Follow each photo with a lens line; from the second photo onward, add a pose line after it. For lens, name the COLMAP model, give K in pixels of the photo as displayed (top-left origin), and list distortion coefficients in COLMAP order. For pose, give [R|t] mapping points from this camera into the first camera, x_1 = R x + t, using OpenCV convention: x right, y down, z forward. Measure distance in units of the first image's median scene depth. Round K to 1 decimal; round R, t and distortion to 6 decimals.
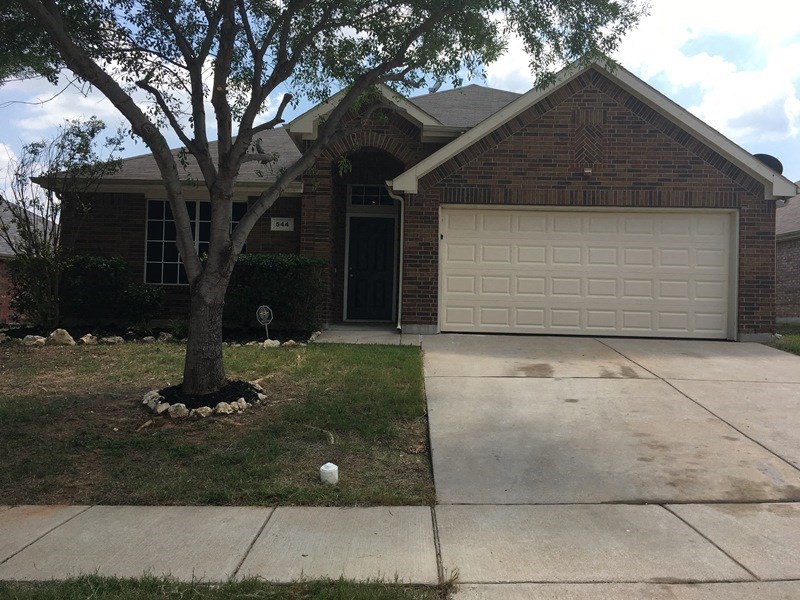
lens RADIAL K [[679.3, 0, 403.5], [0, 679.3, 302.2], [0, 0, 1]] dist [0.016647, 0.006952]
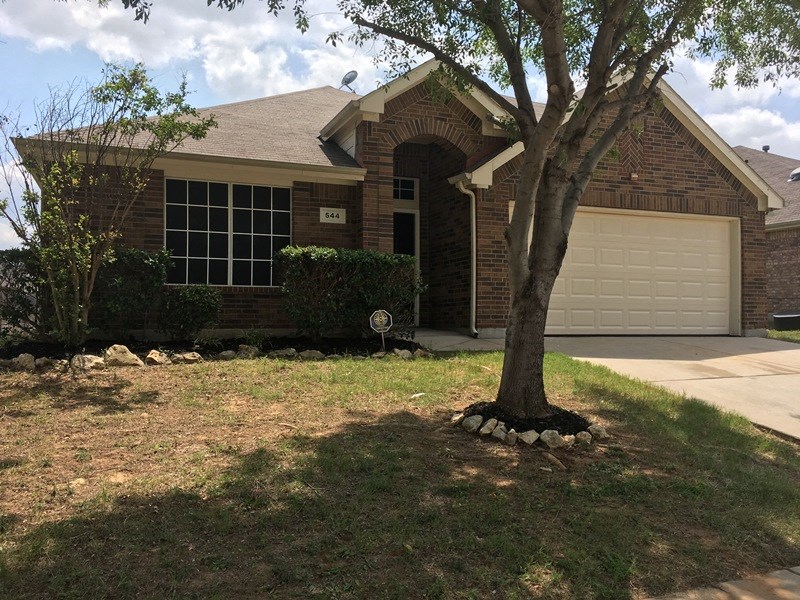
lens RADIAL K [[679.3, 0, 400.2], [0, 679.3, 298.1], [0, 0, 1]] dist [0.016647, 0.006952]
pose [[0.926200, -0.006114, 0.376982, -0.449595], [0.008278, 0.999957, -0.004121, -0.005533], [-0.376941, 0.006937, 0.926211, 0.174903]]
